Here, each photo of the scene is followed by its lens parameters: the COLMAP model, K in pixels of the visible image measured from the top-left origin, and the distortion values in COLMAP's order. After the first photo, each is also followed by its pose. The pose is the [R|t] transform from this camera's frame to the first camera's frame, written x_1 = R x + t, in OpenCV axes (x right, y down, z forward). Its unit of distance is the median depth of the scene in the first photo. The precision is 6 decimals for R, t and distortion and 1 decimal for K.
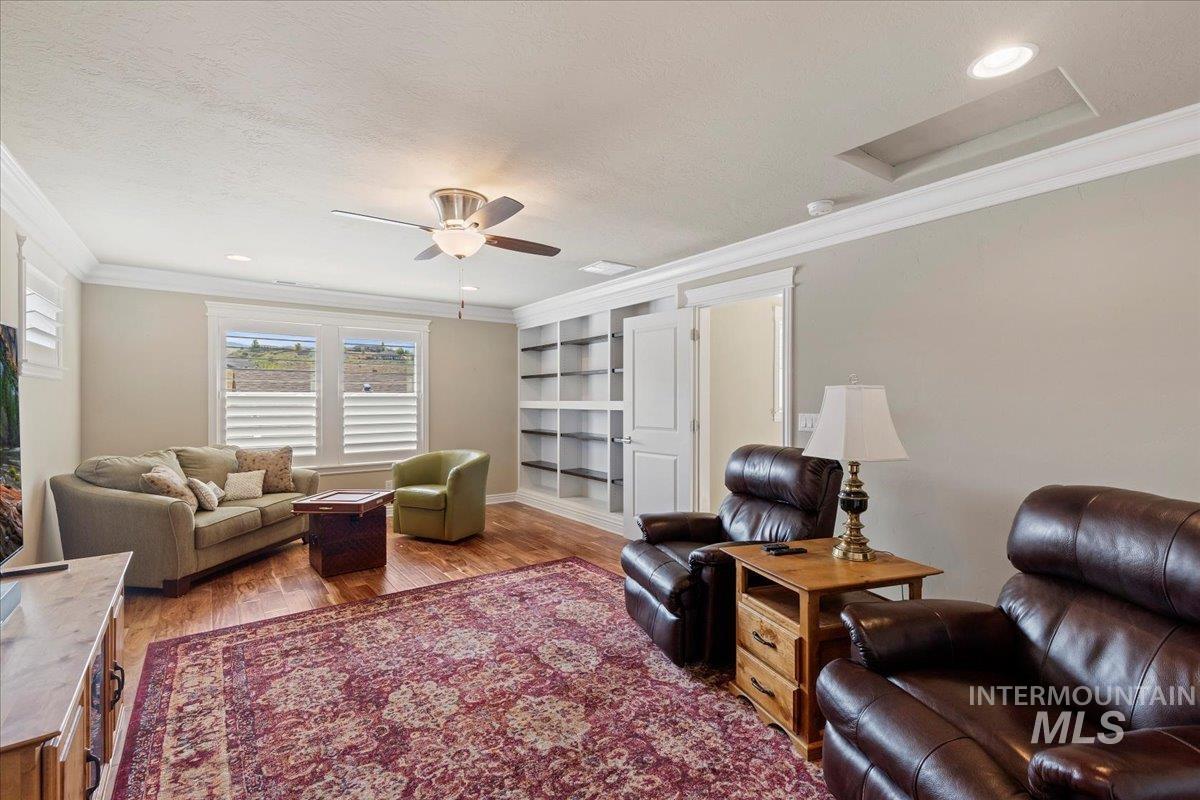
lens RADIAL K [[537.3, 0, 599.2], [0, 537.3, 401.2], [0, 0, 1]] dist [0.002249, -0.000360]
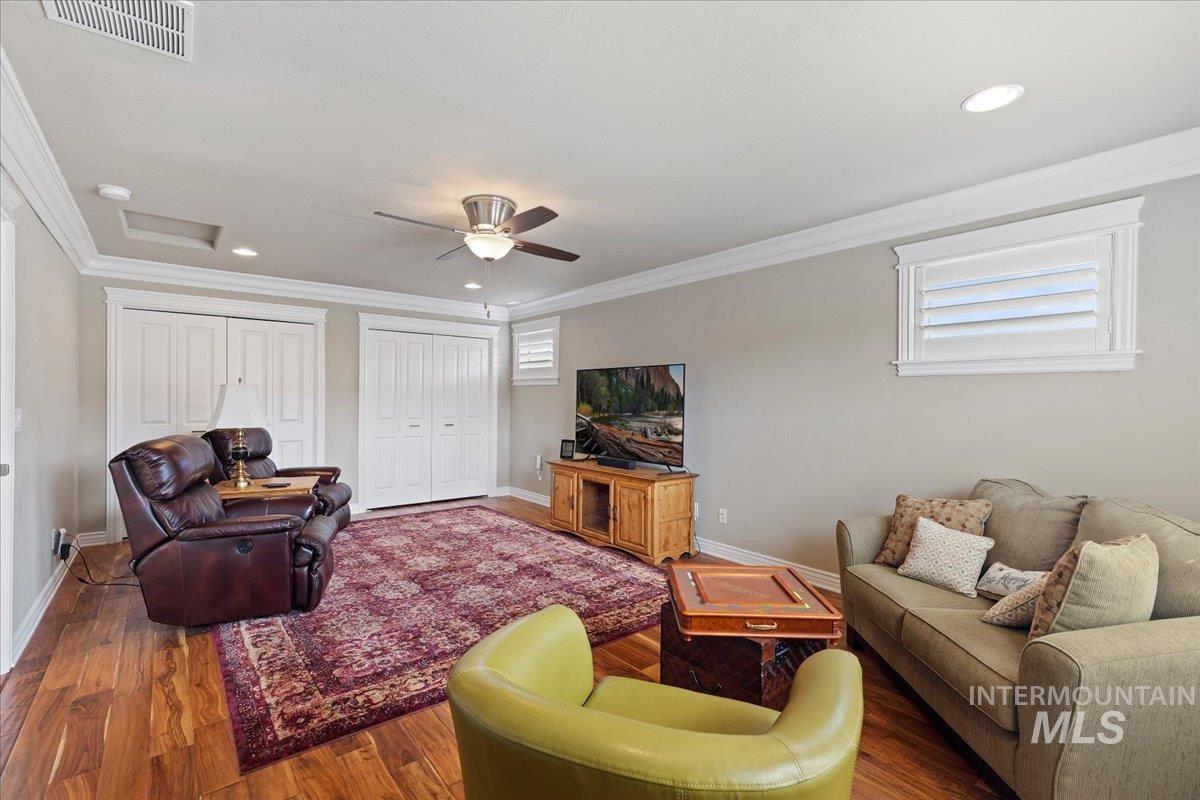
lens RADIAL K [[537.3, 0, 601.9], [0, 537.3, 401.6], [0, 0, 1]] dist [0.002249, -0.000360]
pose [[-0.998492, -0.007927, -0.054324, -0.455009], [-0.008211, 0.999954, 0.005013, 0.003629], [0.054282, 0.005452, -0.998511, 2.204390]]
